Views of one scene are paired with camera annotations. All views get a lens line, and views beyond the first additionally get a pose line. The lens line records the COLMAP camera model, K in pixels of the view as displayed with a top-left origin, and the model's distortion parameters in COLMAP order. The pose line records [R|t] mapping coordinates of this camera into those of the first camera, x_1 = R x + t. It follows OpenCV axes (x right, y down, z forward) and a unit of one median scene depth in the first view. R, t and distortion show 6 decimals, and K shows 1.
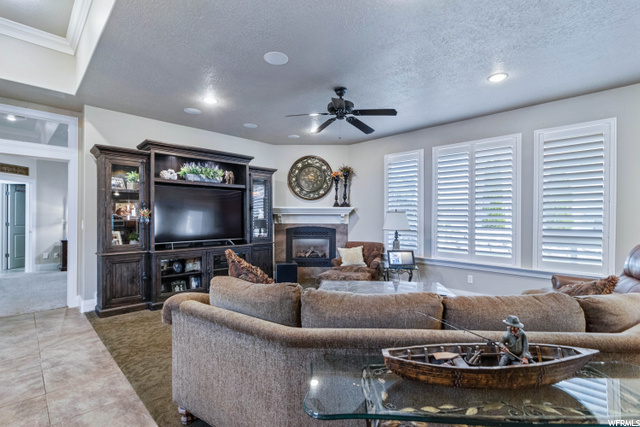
lens RADIAL K [[304.2, 0, 322.2], [0, 304.2, 216.9], [0, 0, 1]] dist [0.000171, -0.000021]
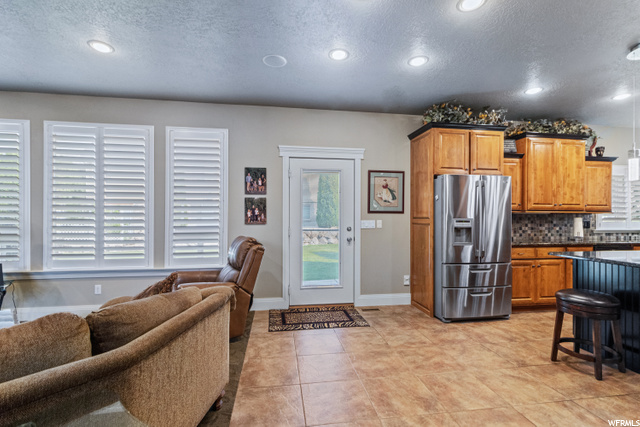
lens RADIAL K [[304.2, 0, 322.2], [0, 304.2, 216.9], [0, 0, 1]] dist [0.000171, -0.000021]
pose [[0.585614, -0.003619, 0.810582, 0.172754], [0.001909, 0.999993, 0.003085, 0.005118], [-0.810588, -0.000259, 0.585617, 0.015955]]
